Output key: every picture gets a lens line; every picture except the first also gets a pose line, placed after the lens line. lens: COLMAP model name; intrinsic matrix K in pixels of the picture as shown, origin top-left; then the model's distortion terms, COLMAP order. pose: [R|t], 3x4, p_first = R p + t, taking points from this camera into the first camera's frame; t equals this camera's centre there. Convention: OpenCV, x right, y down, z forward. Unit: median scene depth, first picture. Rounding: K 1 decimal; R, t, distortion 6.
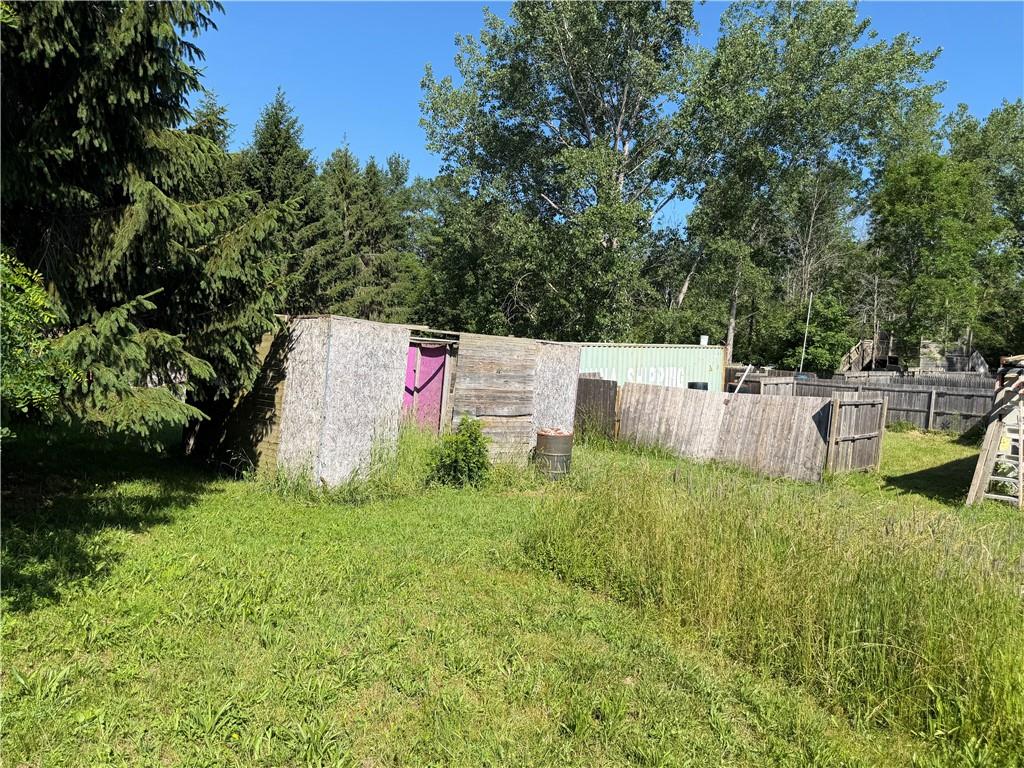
lens RADIAL K [[717.5, 0, 511.3], [0, 717.5, 377.4], [0, 0, 1]] dist [0.032018, -0.013767]
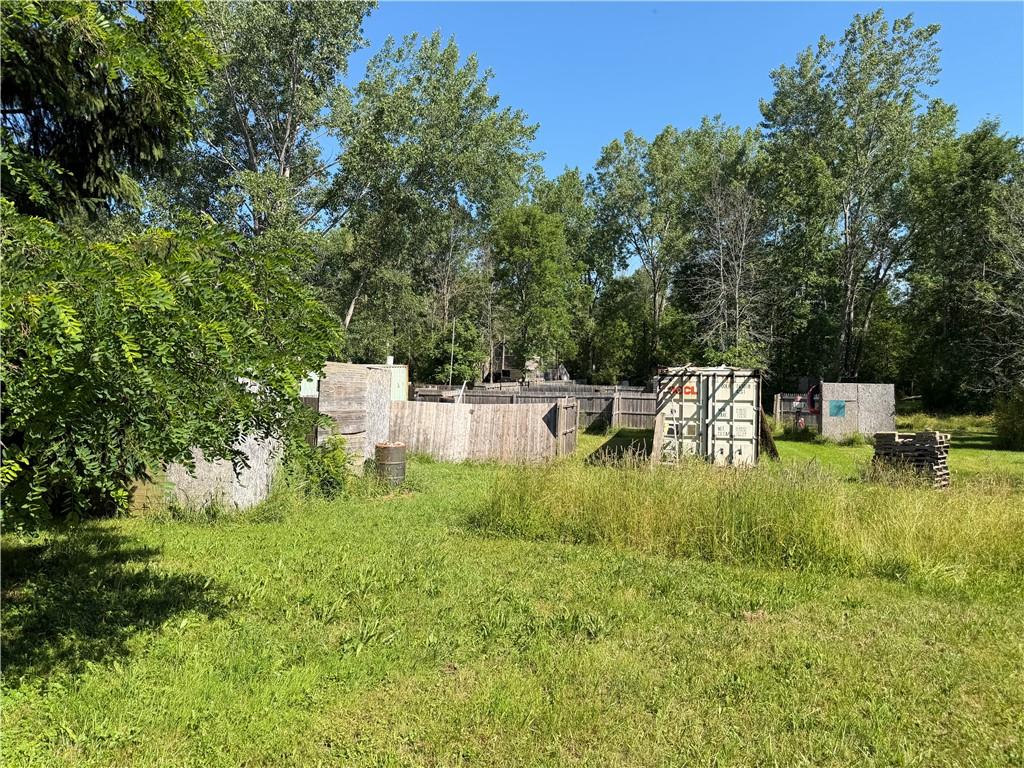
lens RADIAL K [[717.5, 0, 511.9], [0, 717.5, 388.3], [0, 0, 1]] dist [0.032018, -0.013767]
pose [[0.850348, -0.042125, 0.524532, -0.145585], [0.046929, 0.998890, 0.004140, -0.003966], [-0.524124, 0.021095, 0.851381, -0.041991]]
